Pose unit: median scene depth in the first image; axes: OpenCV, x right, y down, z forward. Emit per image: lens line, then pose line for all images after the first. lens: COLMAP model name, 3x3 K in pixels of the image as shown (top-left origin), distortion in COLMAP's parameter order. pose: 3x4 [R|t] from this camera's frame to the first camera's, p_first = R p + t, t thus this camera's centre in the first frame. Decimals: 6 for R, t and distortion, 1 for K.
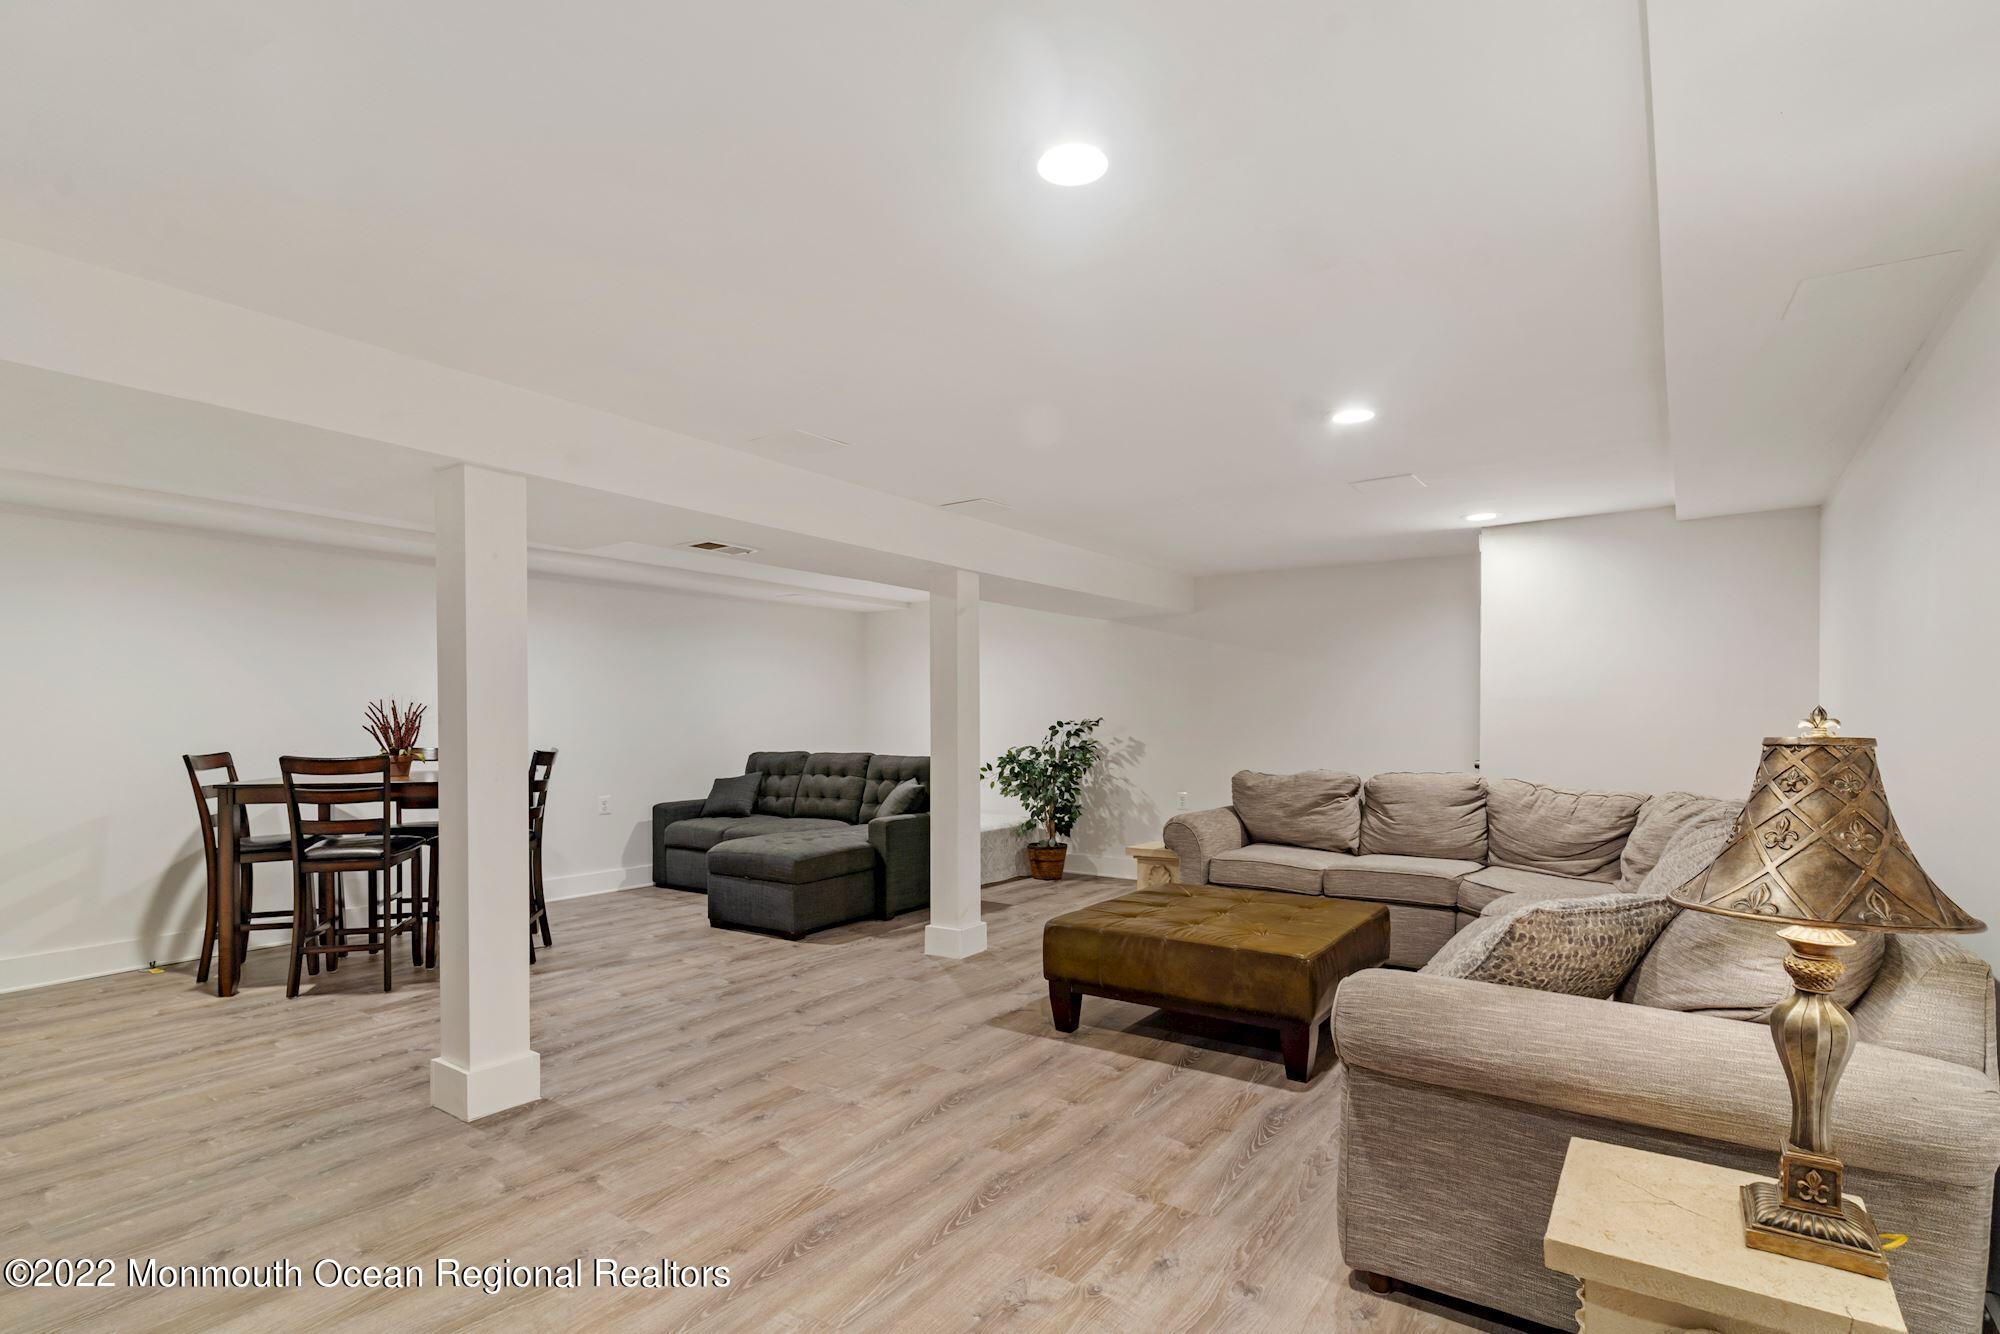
lens RADIAL K [[985.4, 0, 998.3], [0, 985.4, 723.4], [0, 0, 1]] dist [0.003443, 0.000283]
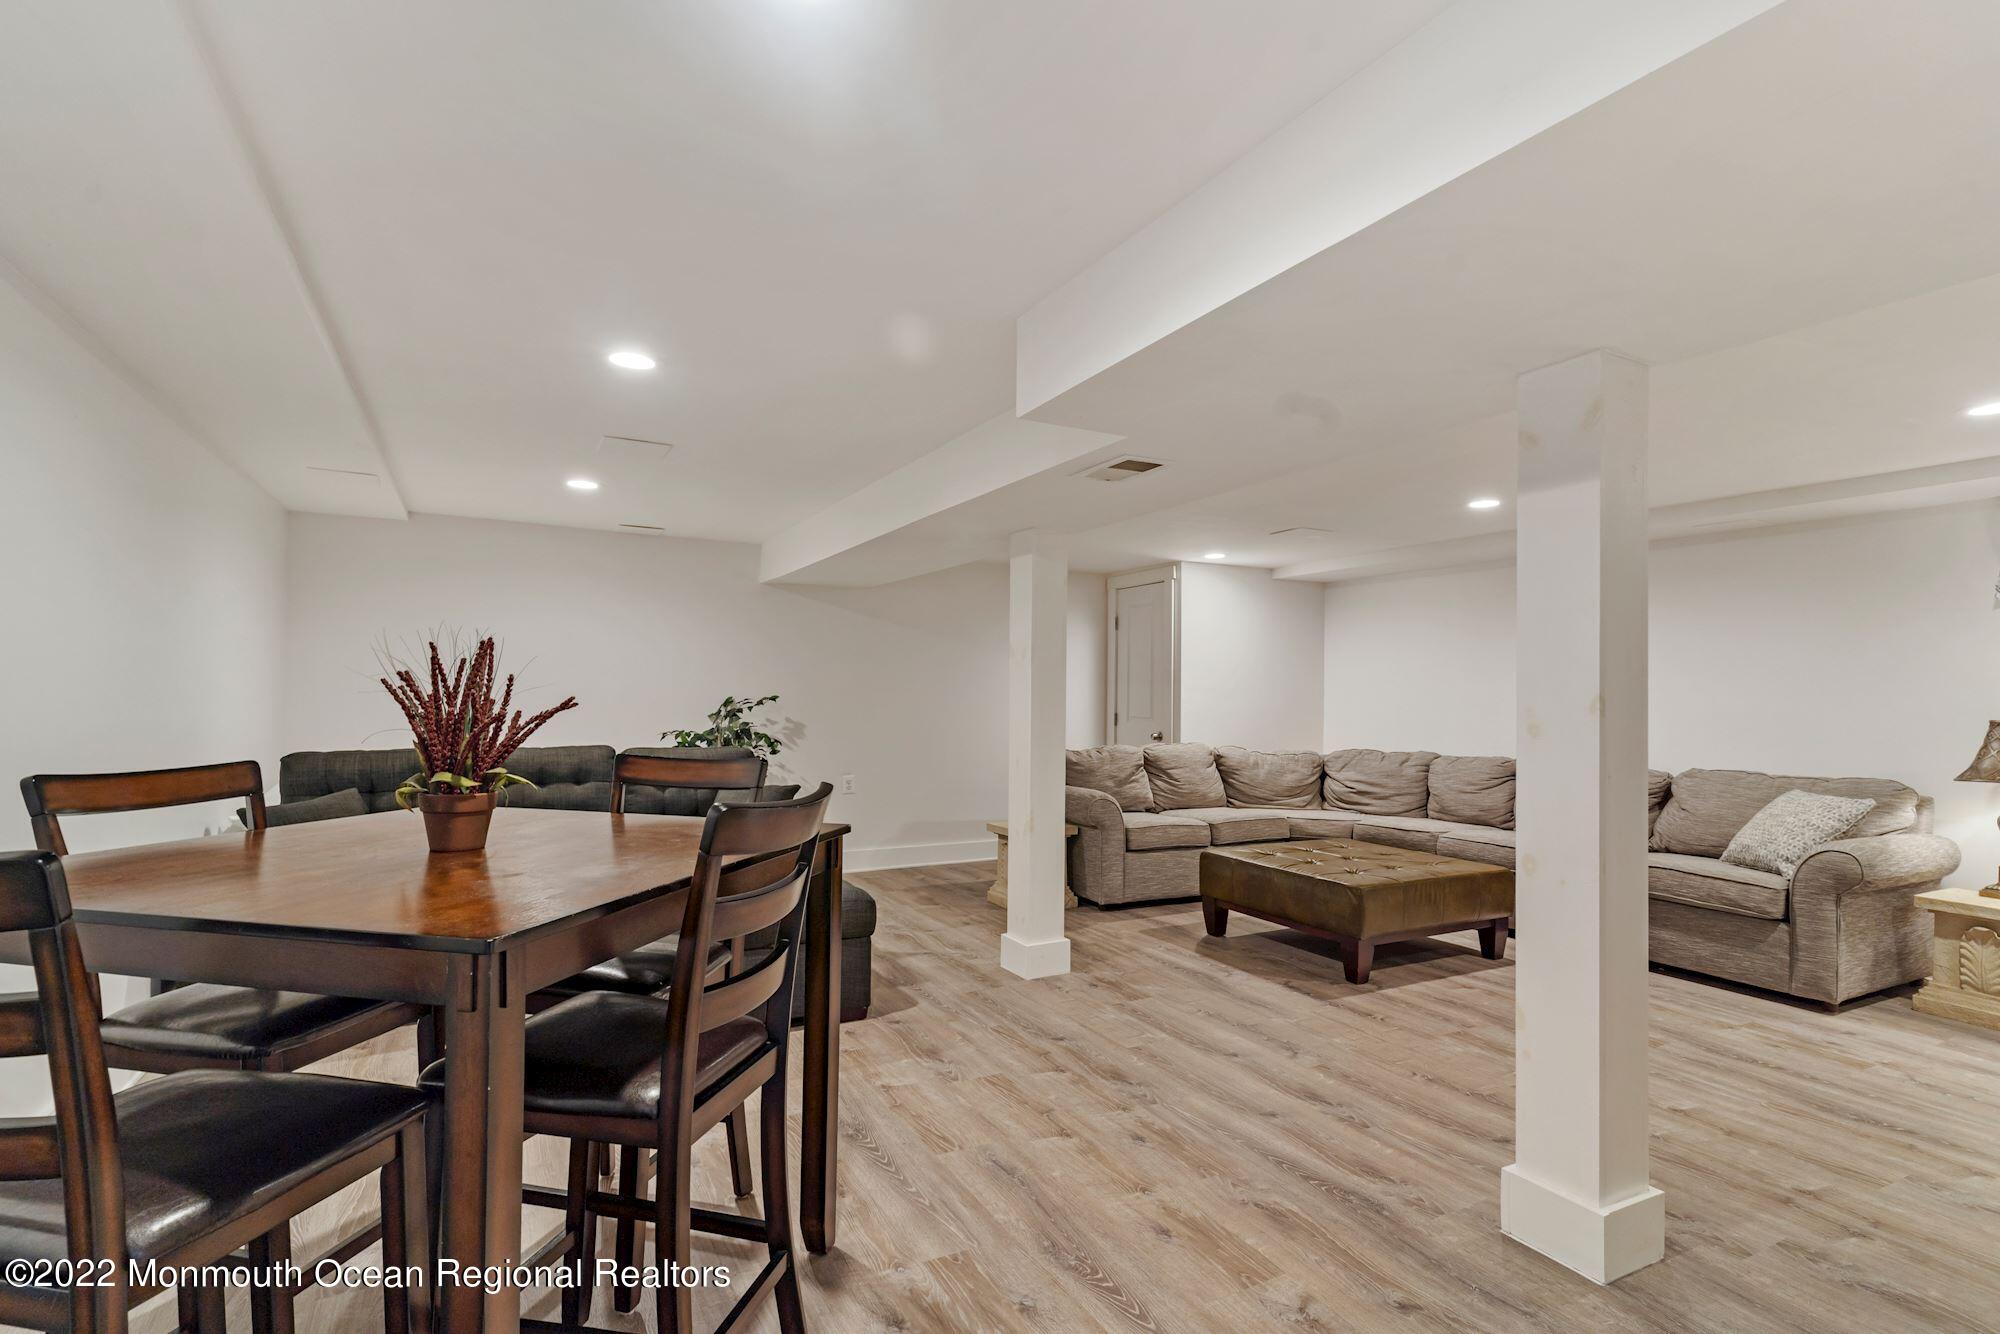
lens RADIAL K [[959.3, 0, 1000.0], [0, 959.3, 667.0], [0, 0, 1]] dist [0.003789, -0.000383]
pose [[0.453530, 0.036903, 0.890477, -1.035204], [-0.009202, 0.999283, -0.036726, -0.003534], [-0.891193, 0.008462, 0.453545, 0.812538]]
